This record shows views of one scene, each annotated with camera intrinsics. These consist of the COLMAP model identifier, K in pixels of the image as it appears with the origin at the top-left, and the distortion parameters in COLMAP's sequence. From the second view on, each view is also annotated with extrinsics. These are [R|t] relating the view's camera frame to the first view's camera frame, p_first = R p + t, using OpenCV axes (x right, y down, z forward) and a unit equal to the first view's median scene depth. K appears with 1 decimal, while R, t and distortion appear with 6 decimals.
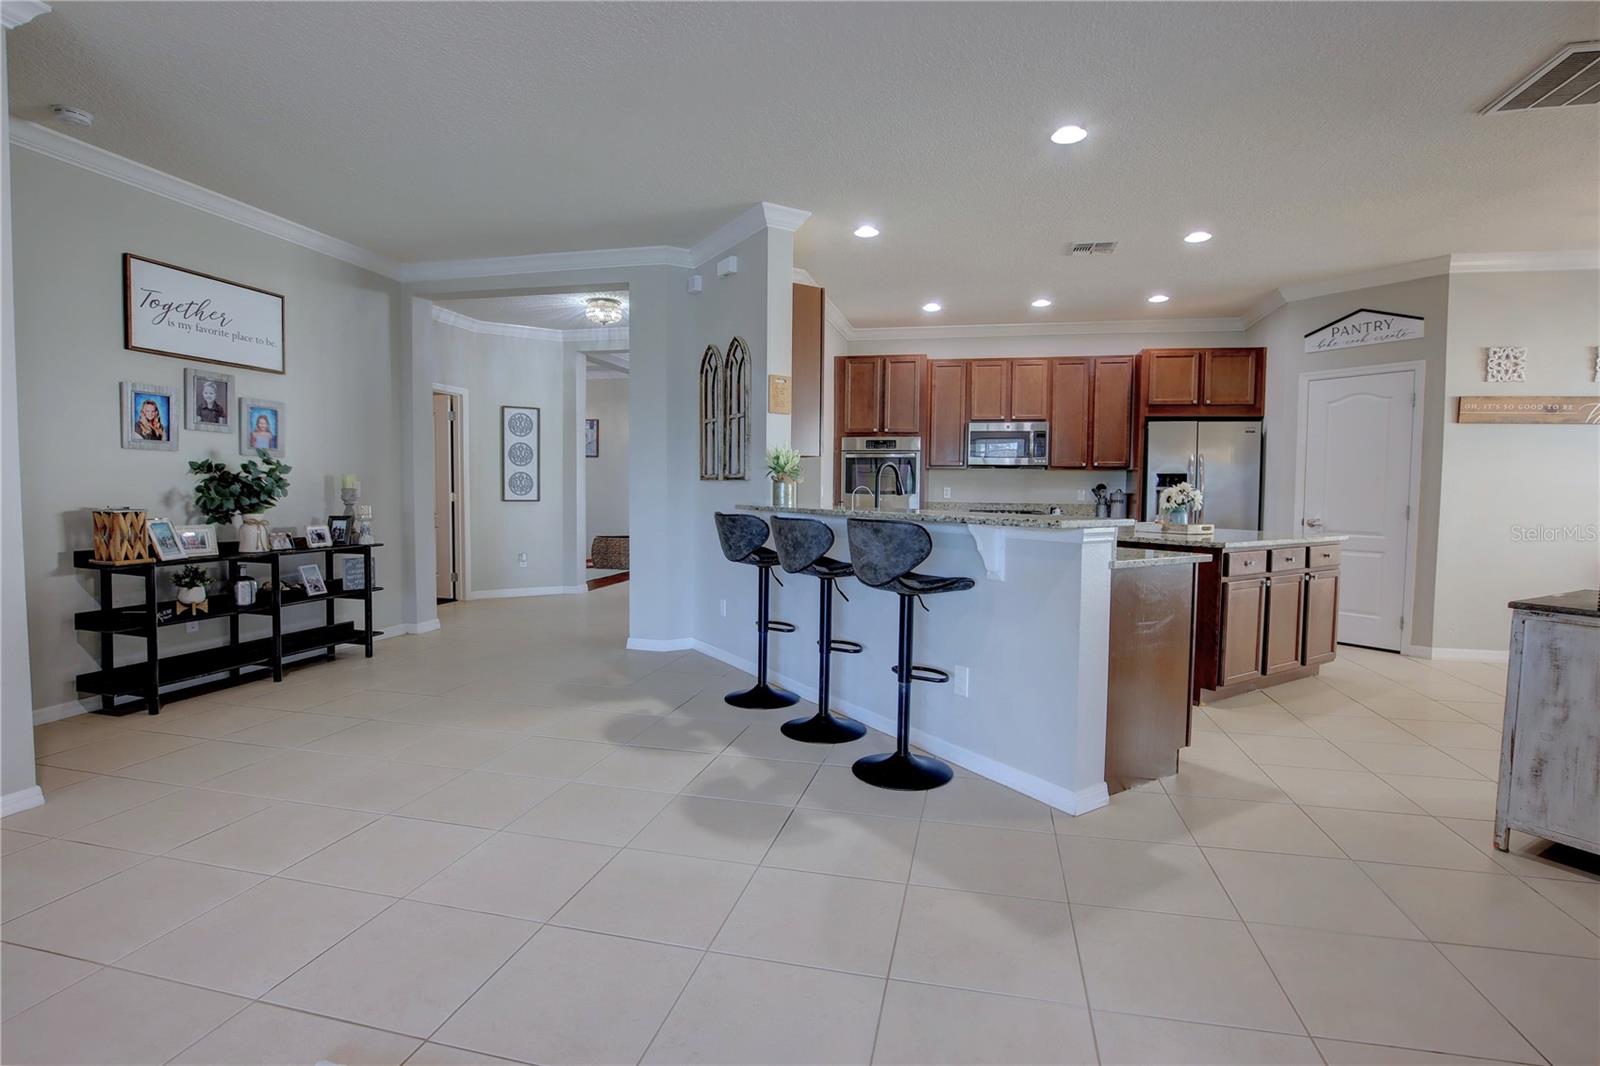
lens RADIAL K [[770.3, 0, 805.8], [0, 770.3, 531.7], [0, 0, 1]] dist [-0.029859, 0.001212]
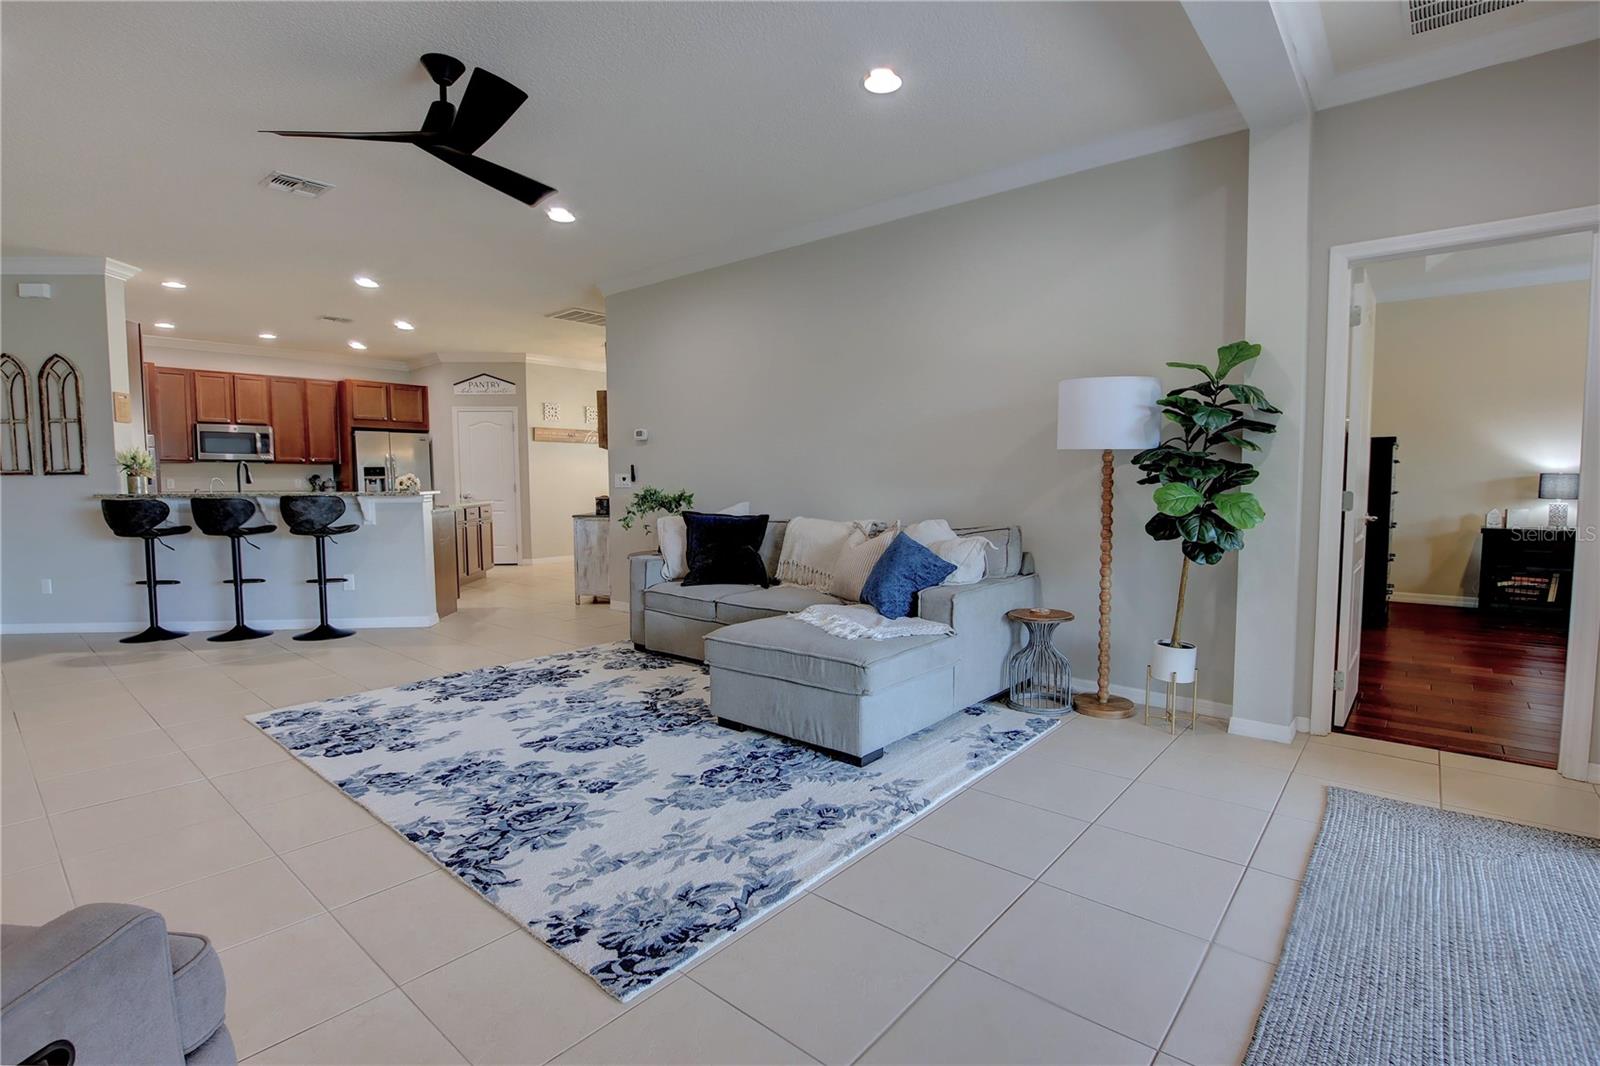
lens RADIAL K [[750.6, 0, 805.7], [0, 750.6, 531.0], [0, 0, 1]] dist [-0.031686, 0.000971]
pose [[0.455063, -0.074142, 0.887367, -0.468669], [0.059458, 0.996834, 0.052796, 0.022684], [-0.888472, 0.028736, 0.458031, -0.428850]]
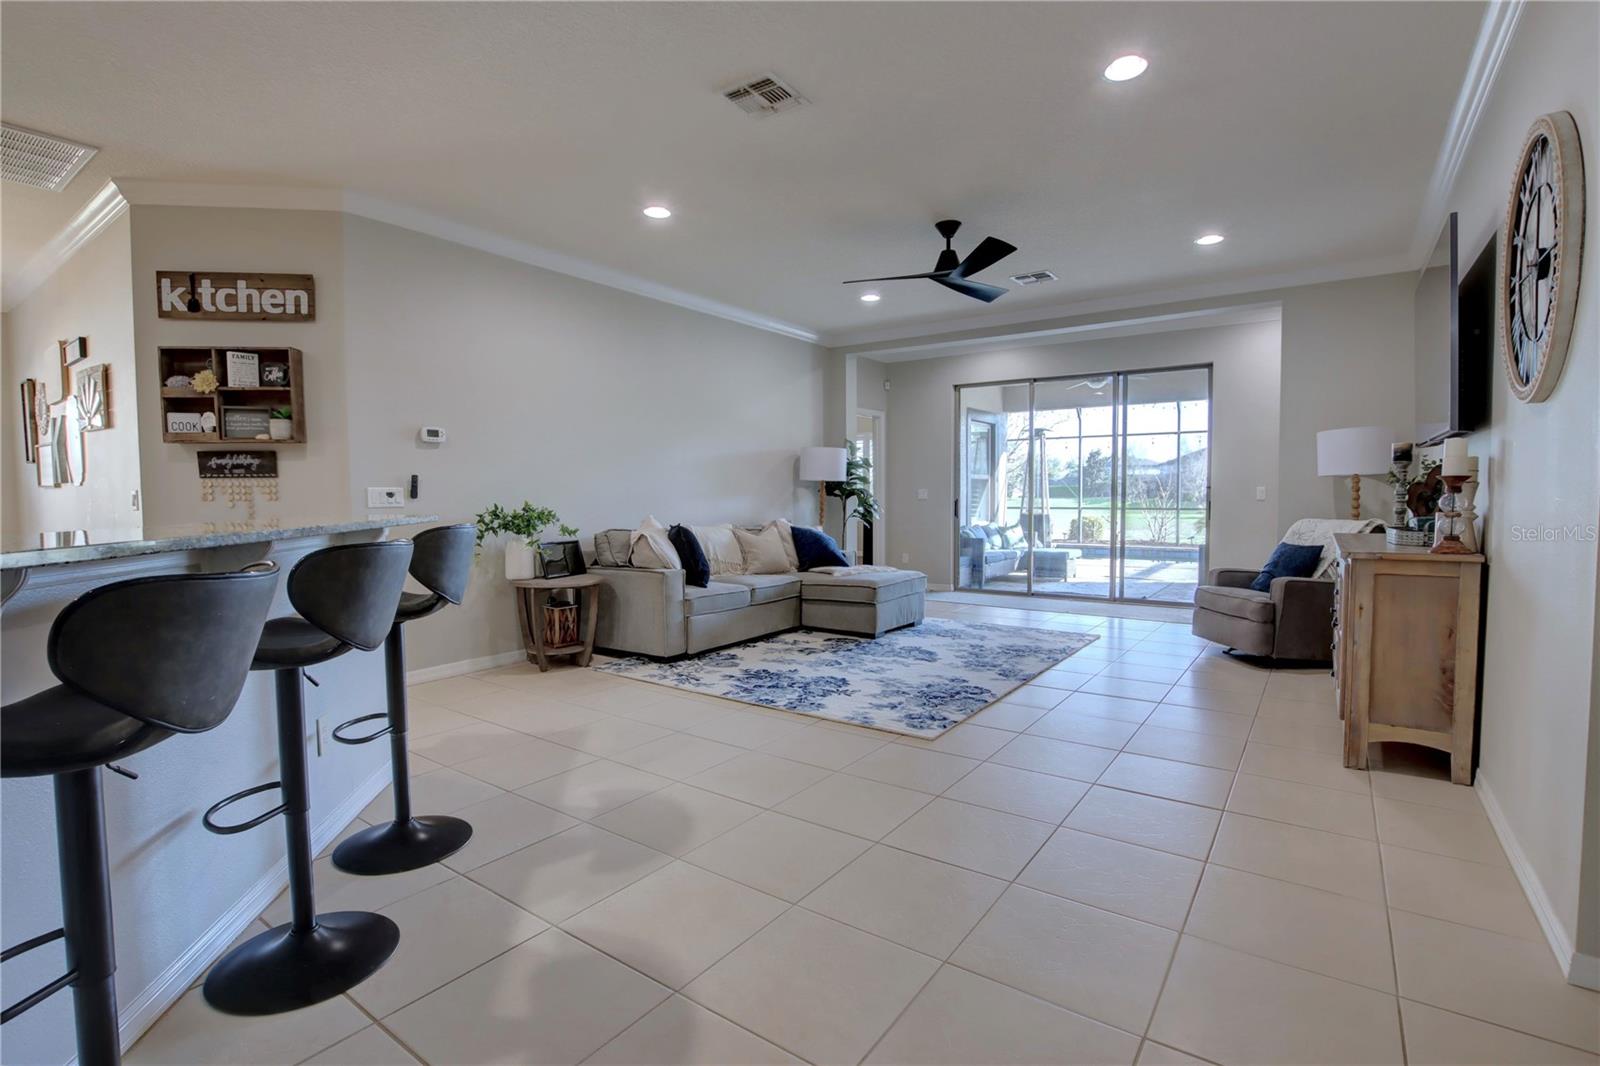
lens RADIAL K [[742.8, 0, 800.0], [0, 742.8, 533.0], [0, 0, 1]] dist [-0.030903, -0.000007]
pose [[-0.922751, -0.028620, 0.384331, -0.281363], [0.012927, 0.994379, 0.105086, -0.042482], [-0.385179, 0.101936, -0.917195, 0.790333]]
